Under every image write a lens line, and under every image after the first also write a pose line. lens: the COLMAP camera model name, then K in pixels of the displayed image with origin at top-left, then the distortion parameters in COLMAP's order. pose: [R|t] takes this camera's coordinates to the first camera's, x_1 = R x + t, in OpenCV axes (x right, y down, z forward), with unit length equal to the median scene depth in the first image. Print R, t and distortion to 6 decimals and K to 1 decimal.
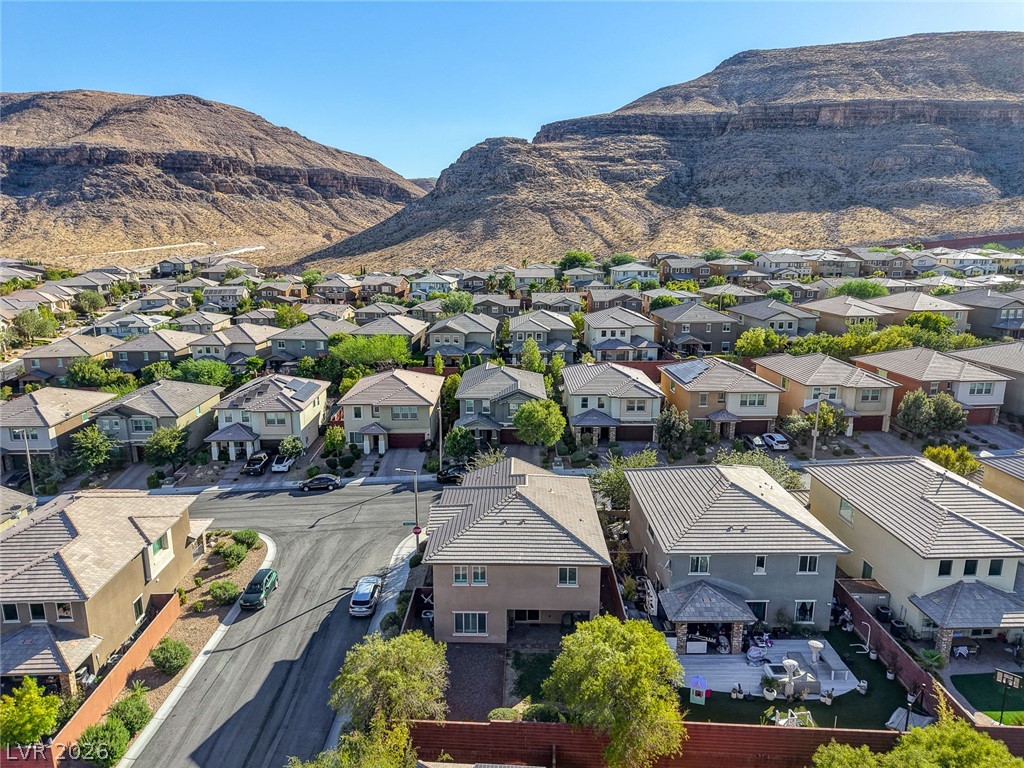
lens RADIAL K [[688.6, 0, 510.0], [0, 688.6, 384.1], [0, 0, 1]] dist [0.020122, -0.018691]
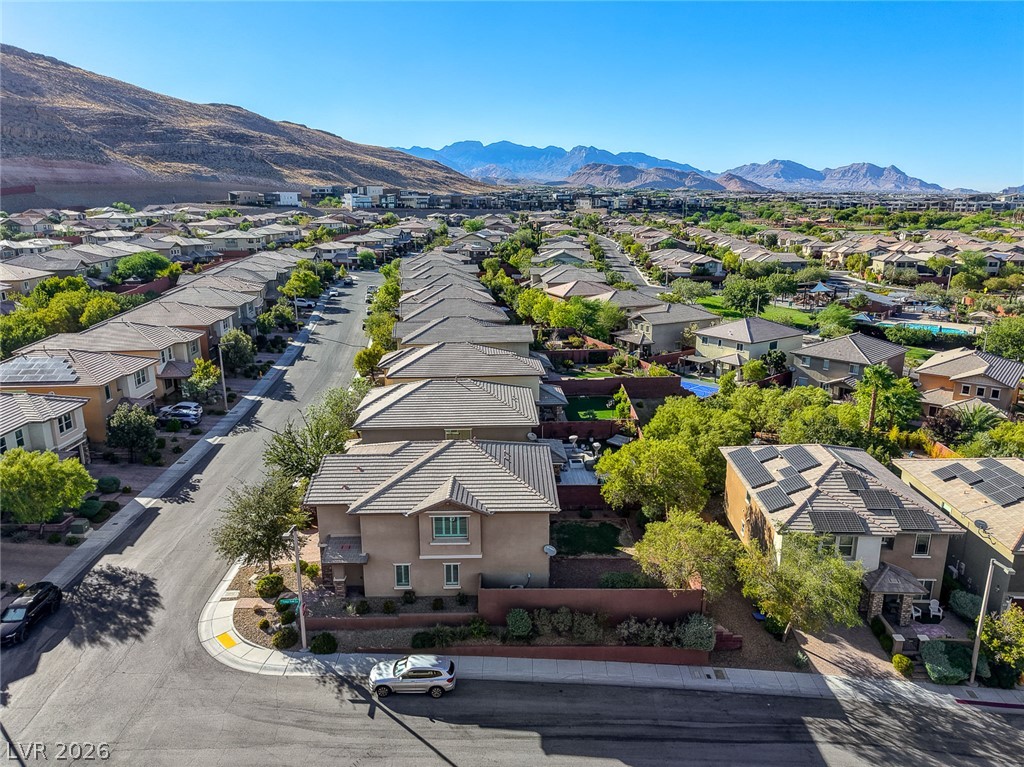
lens RADIAL K [[693.4, 0, 512.0], [0, 693.4, 383.5], [0, 0, 1]] dist [0.029022, -0.031136]
pose [[-0.019499, -0.247361, 0.968727, -0.095589], [0.224015, 0.943197, 0.245351, -0.015082], [-0.974391, 0.221794, 0.037021, 0.093641]]
